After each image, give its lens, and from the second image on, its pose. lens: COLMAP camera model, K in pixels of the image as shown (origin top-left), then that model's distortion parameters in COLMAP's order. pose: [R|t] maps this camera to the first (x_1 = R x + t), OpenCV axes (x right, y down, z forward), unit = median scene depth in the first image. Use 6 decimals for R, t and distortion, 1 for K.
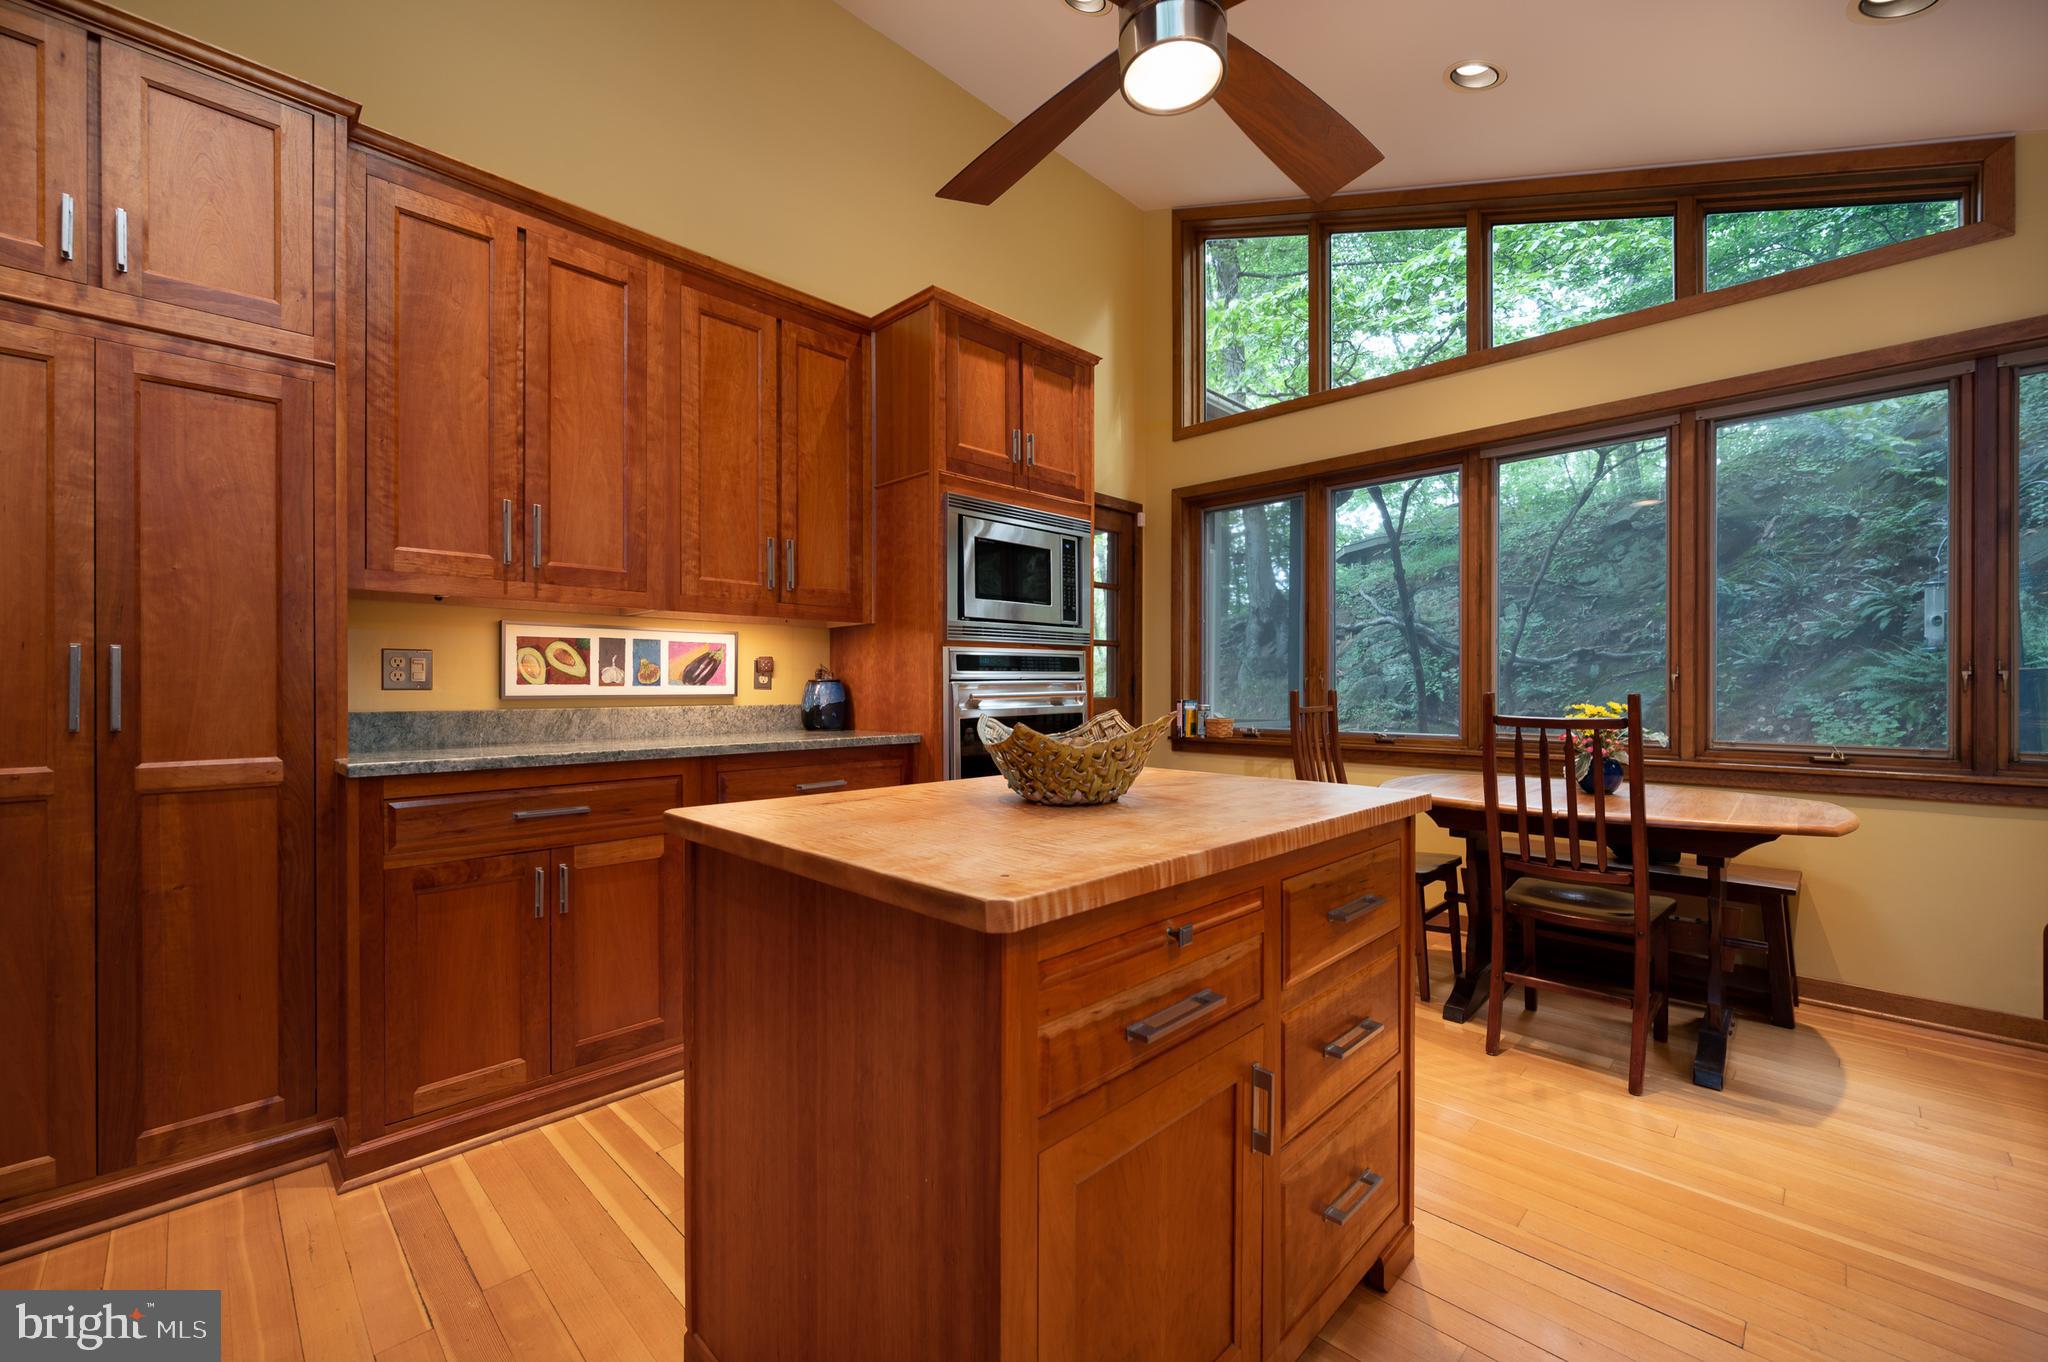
lens RADIAL K [[810.2, 0, 1030.0], [0, 810.2, 686.3], [0, 0, 1]] dist [0.000454, 0.000121]
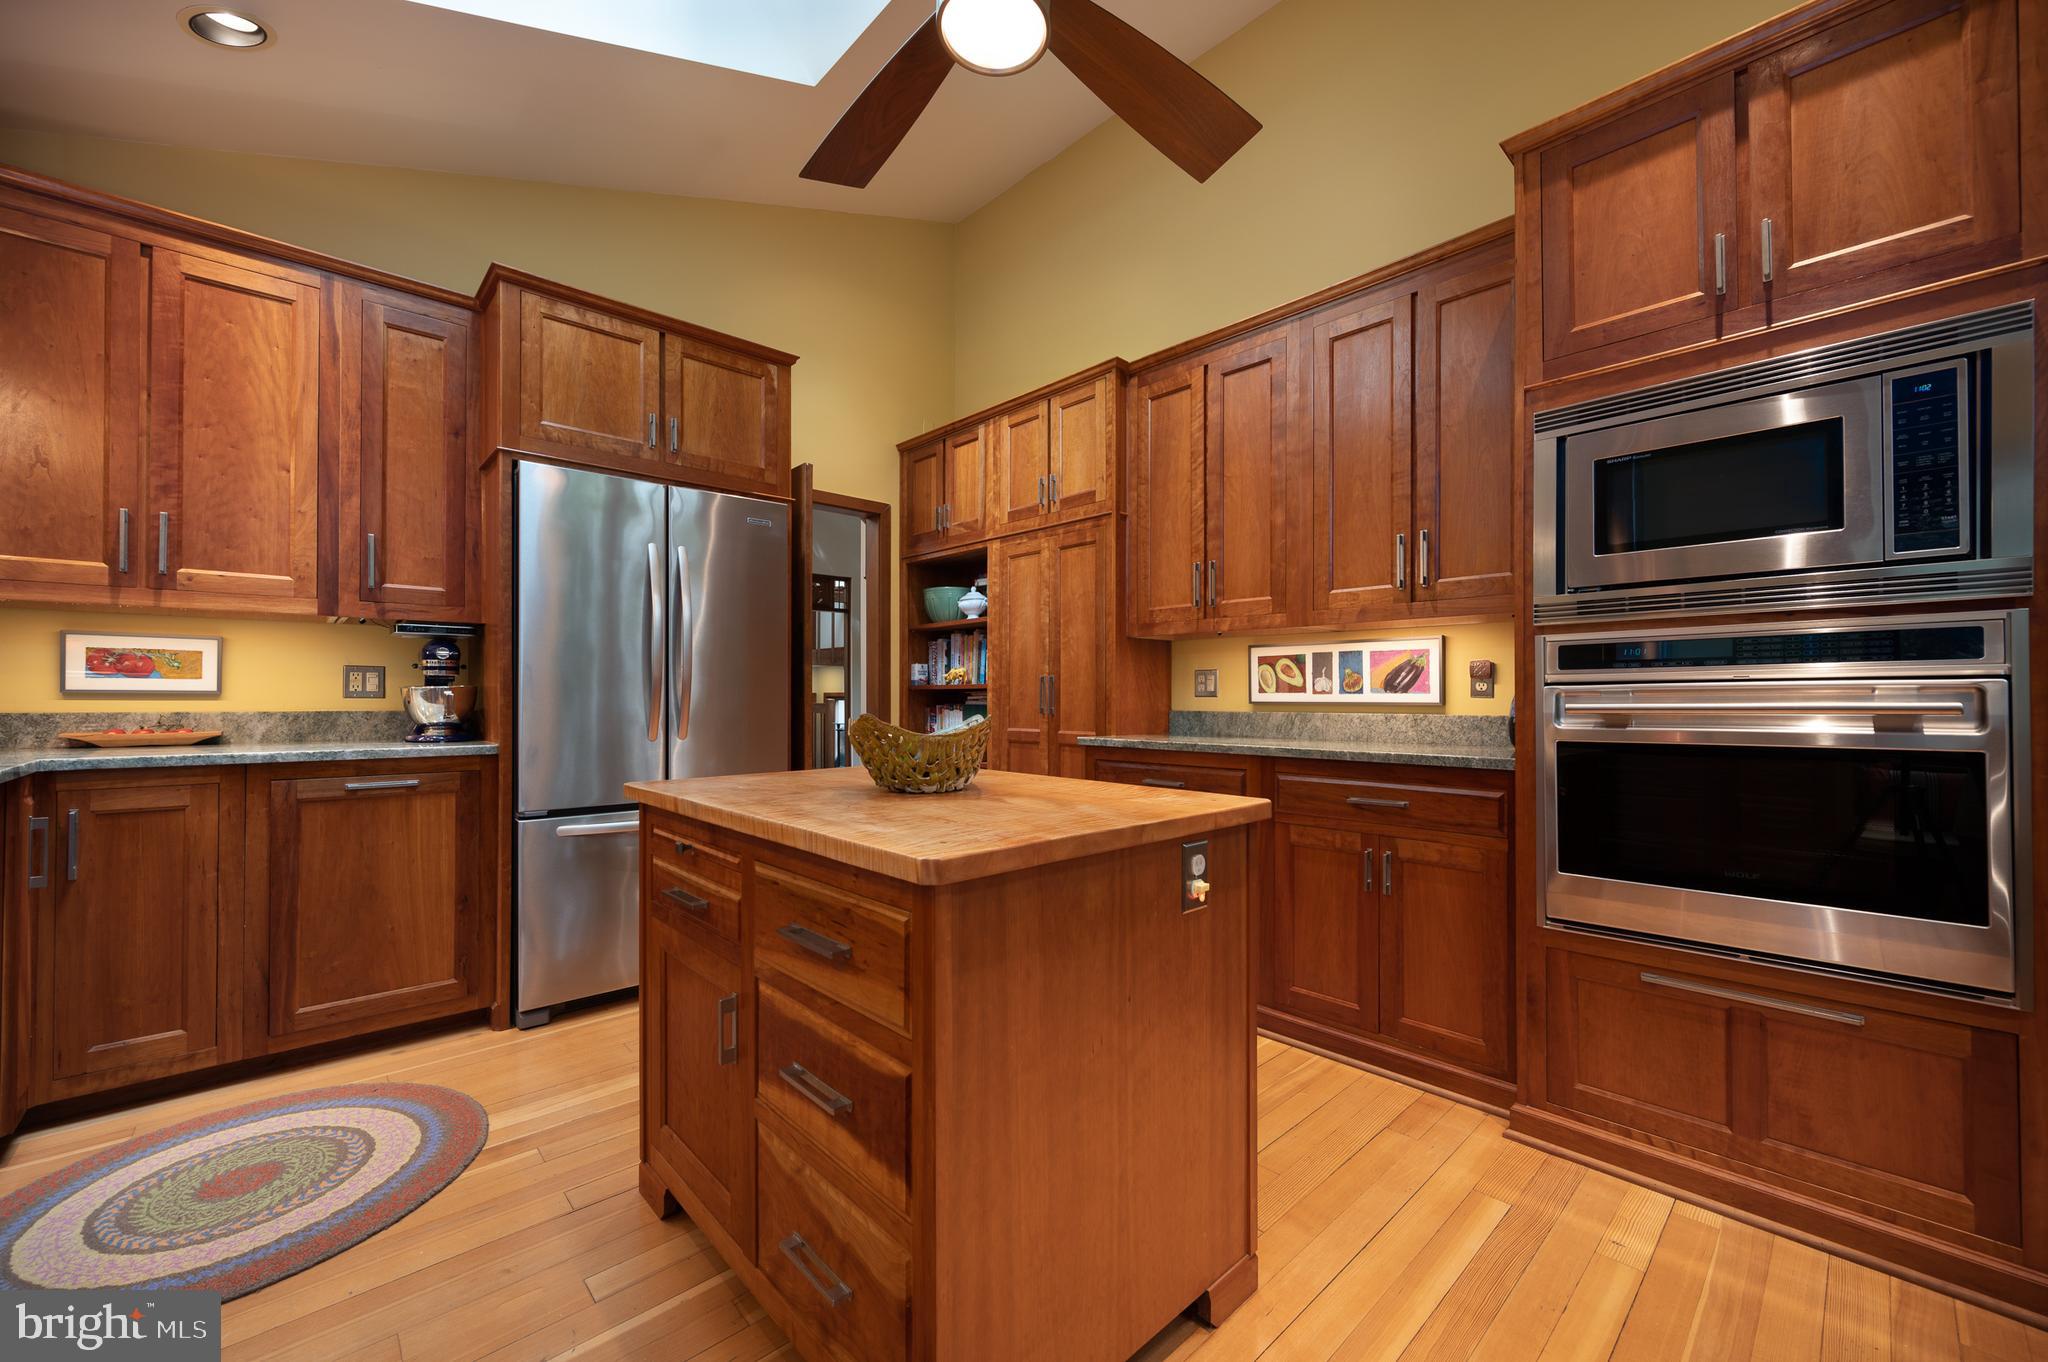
lens RADIAL K [[810.2, 0, 1030.0], [0, 810.2, 686.3], [0, 0, 1]] dist [0.000454, 0.000121]
pose [[-0.041000, -0.013415, -0.999069, 0.636373], [-0.002722, 0.999908, -0.013314, 0.004968], [0.999155, 0.002174, -0.041032, 0.619976]]
